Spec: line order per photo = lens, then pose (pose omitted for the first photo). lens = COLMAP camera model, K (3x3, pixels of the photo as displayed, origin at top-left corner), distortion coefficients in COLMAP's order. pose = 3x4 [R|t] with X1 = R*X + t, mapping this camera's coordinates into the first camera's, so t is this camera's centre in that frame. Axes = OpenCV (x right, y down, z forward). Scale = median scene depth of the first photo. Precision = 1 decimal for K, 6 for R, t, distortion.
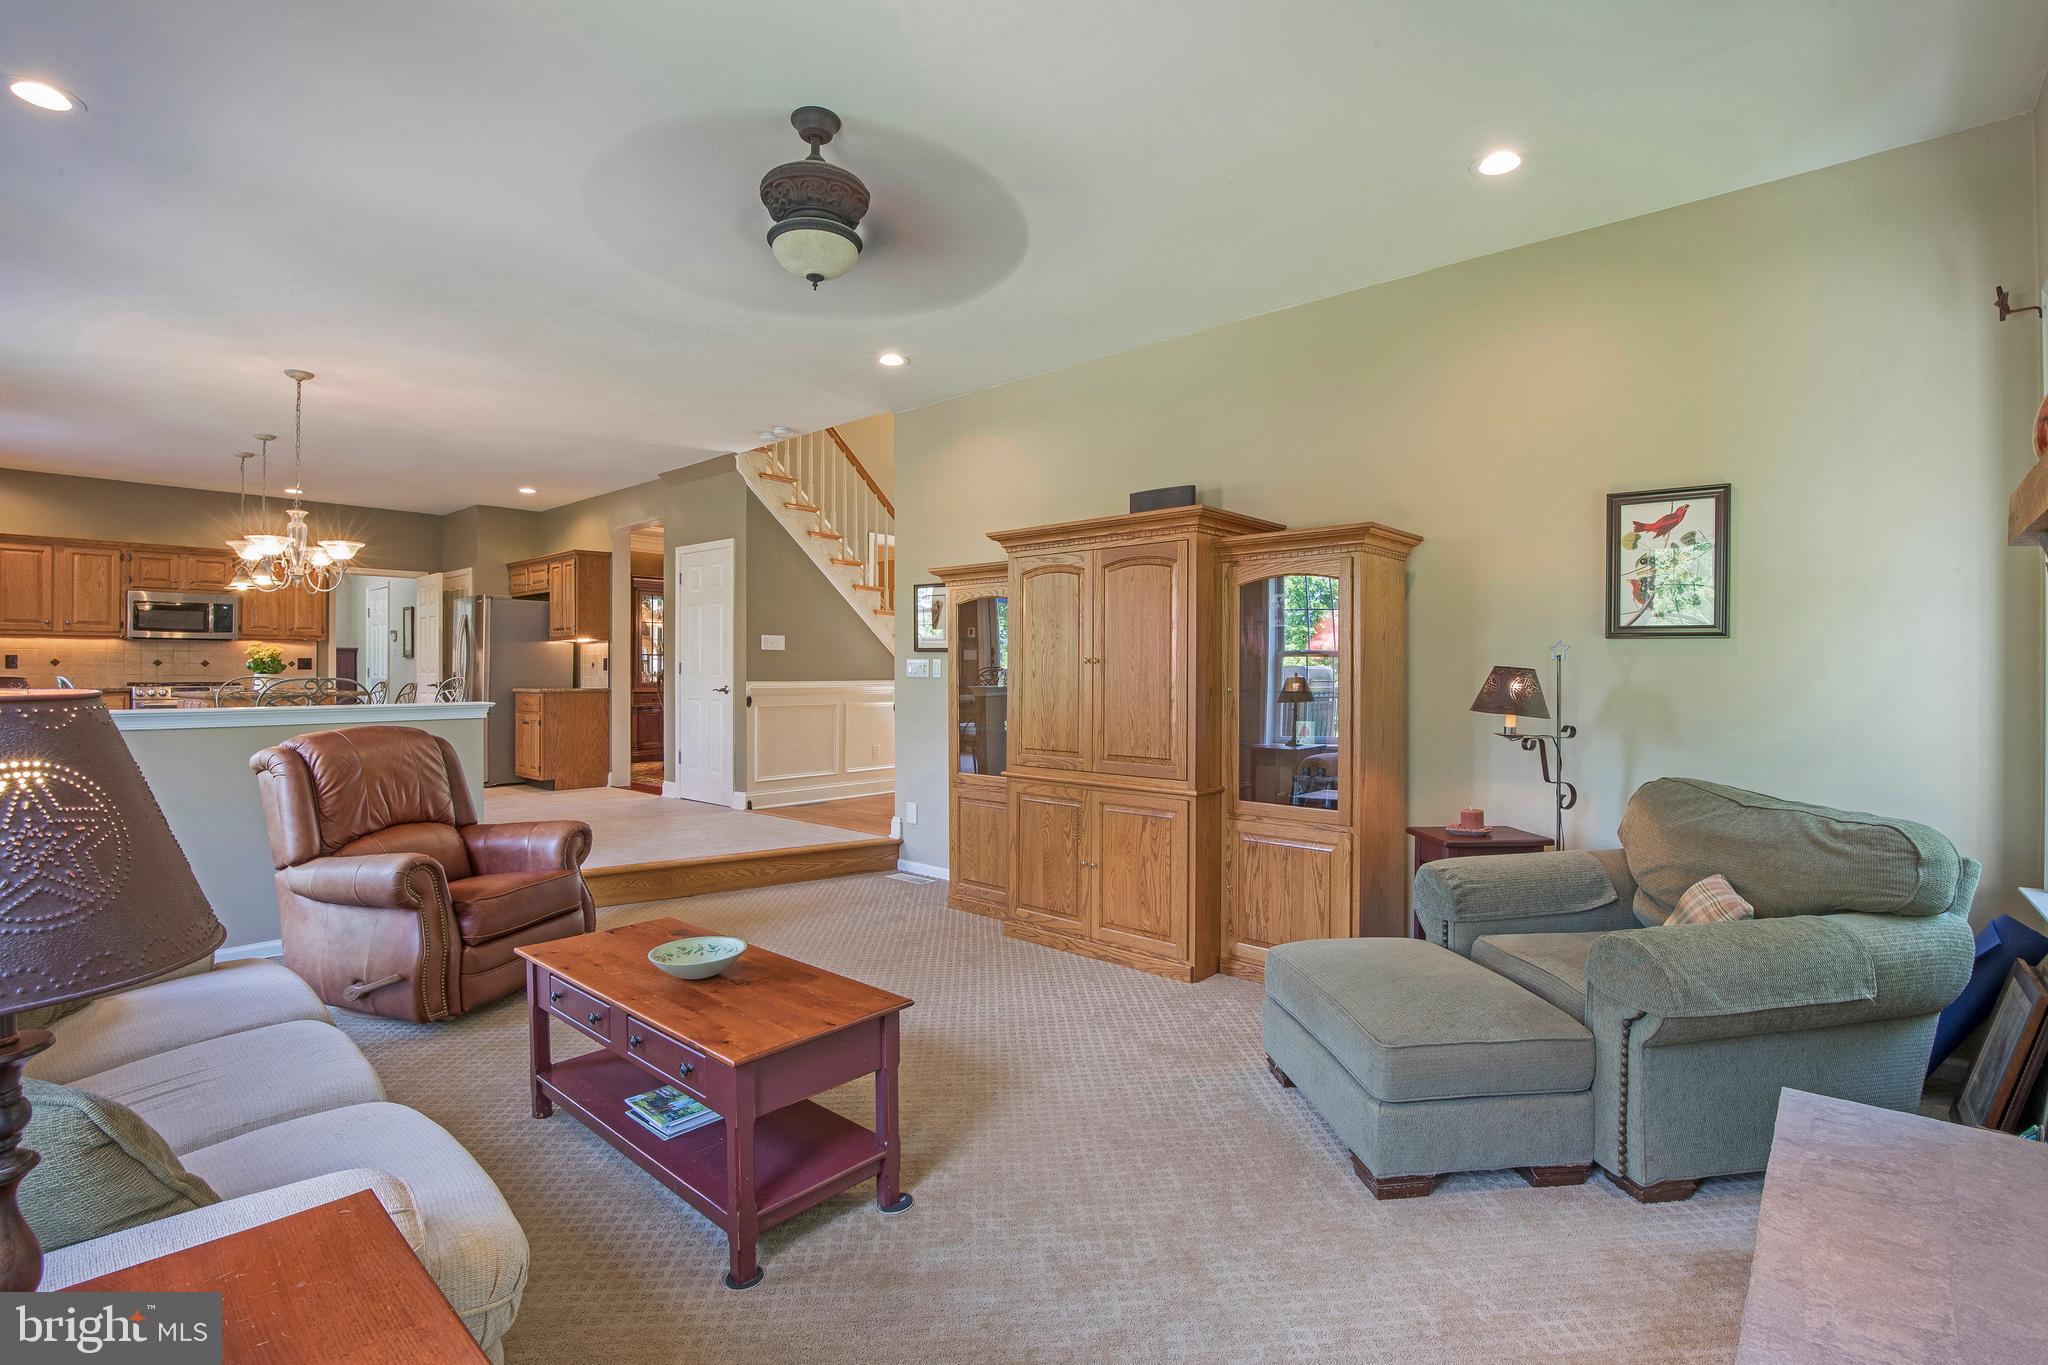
lens RADIAL K [[947.0, 0, 1032.1], [0, 947.0, 672.1], [0, 0, 1]] dist [-0.043321, 0.009979]
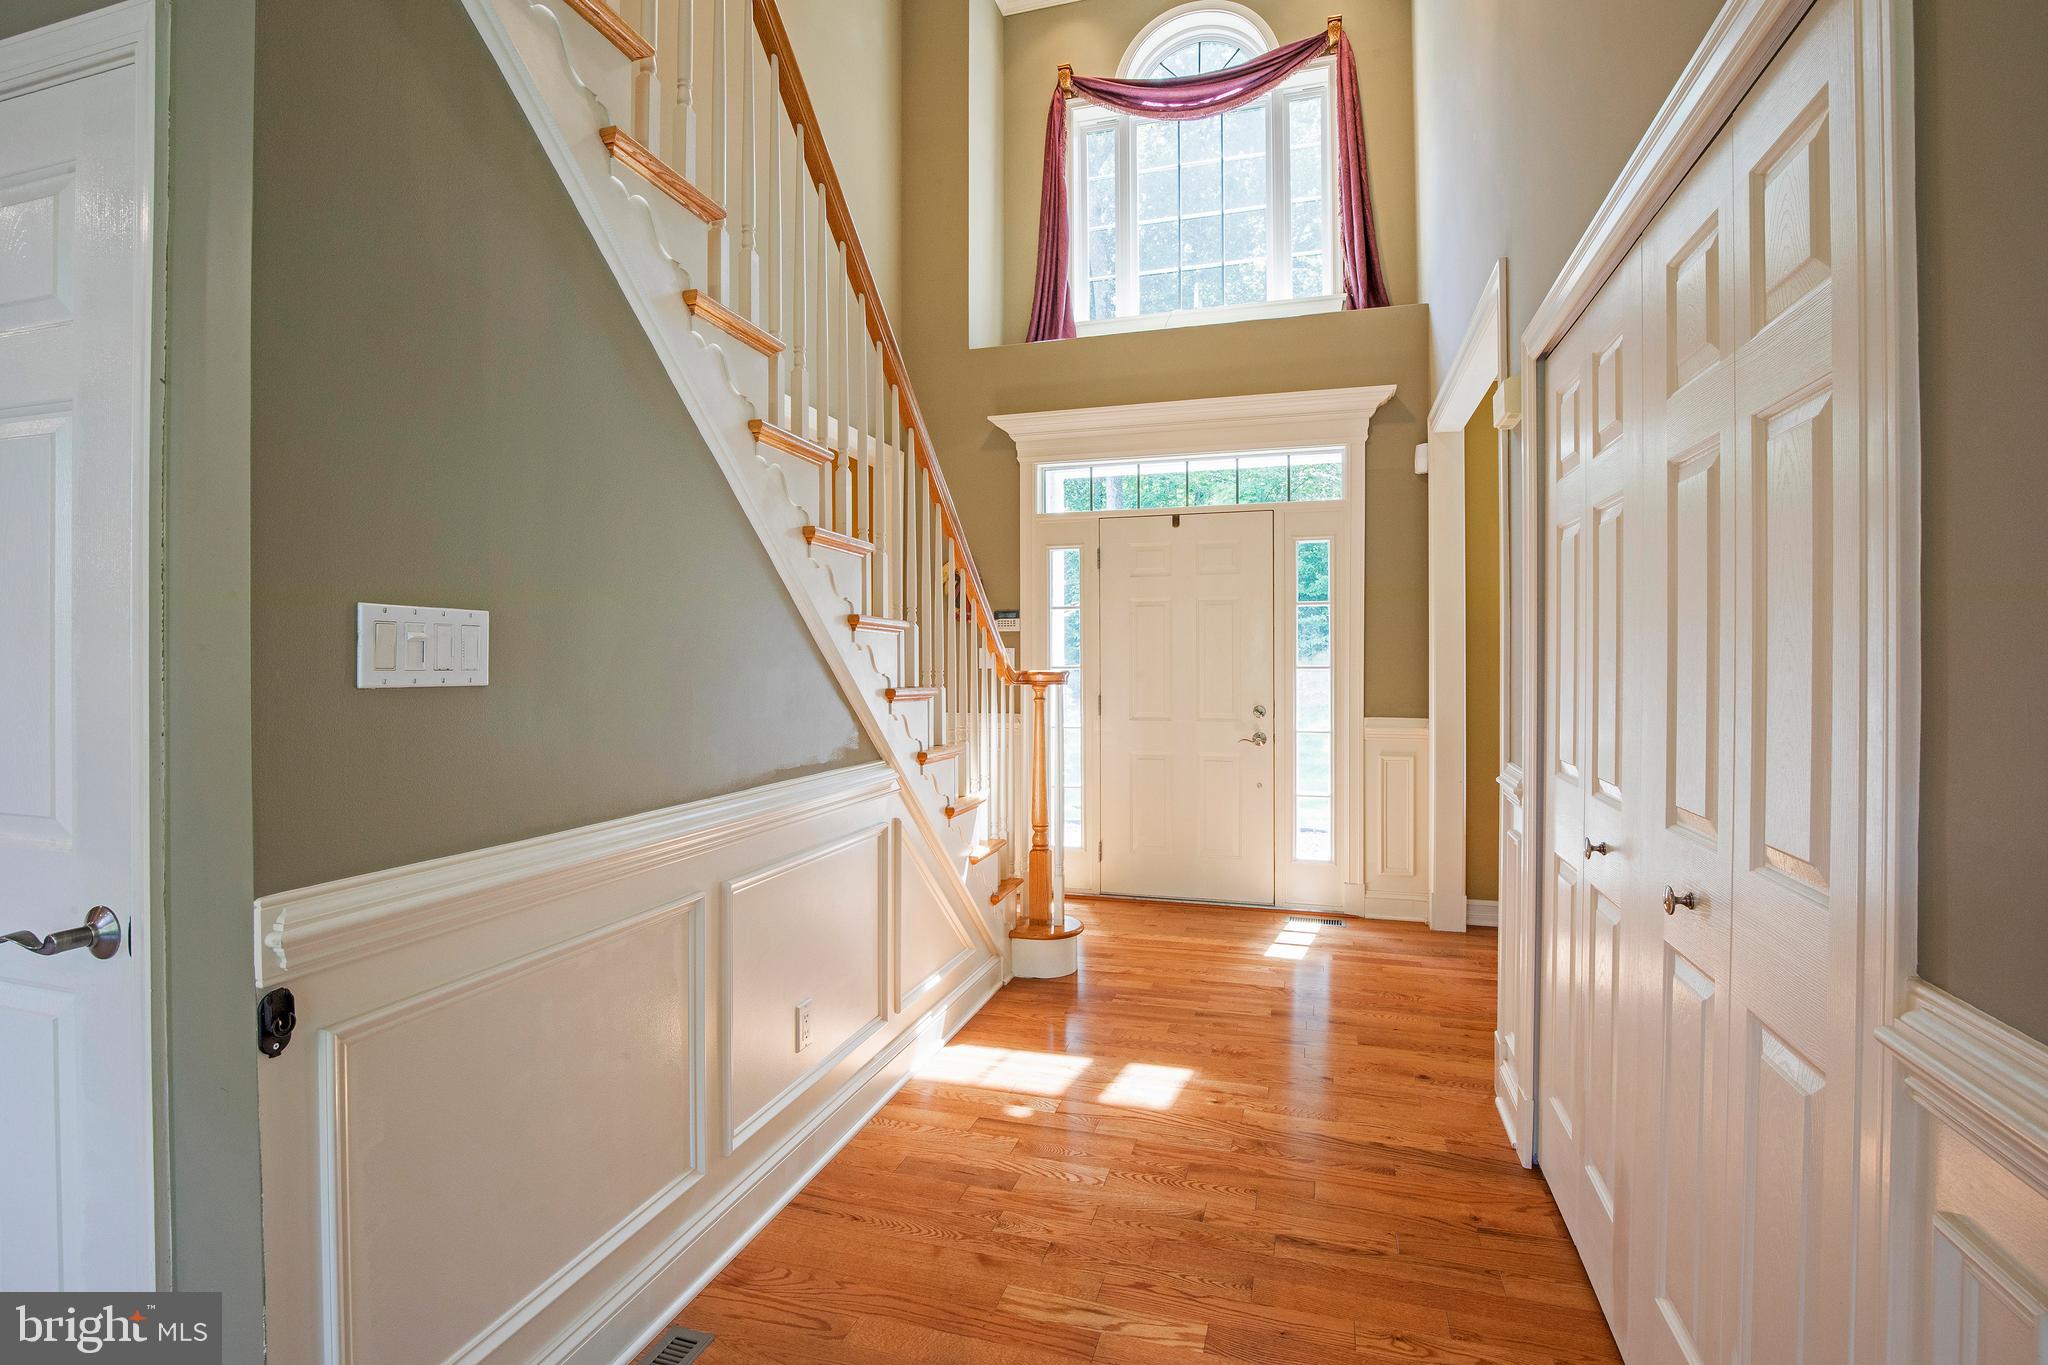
lens RADIAL K [[939.5, 0, 1031.9], [0, 939.5, 673.6], [0, 0, 1]] dist [-0.036778, 0.007101]
pose [[0.911882, -0.002338, 0.410447, -0.220857], [-0.001001, 0.999968, 0.007920, -0.025161], [-0.410452, -0.007633, 0.911850, 0.722090]]
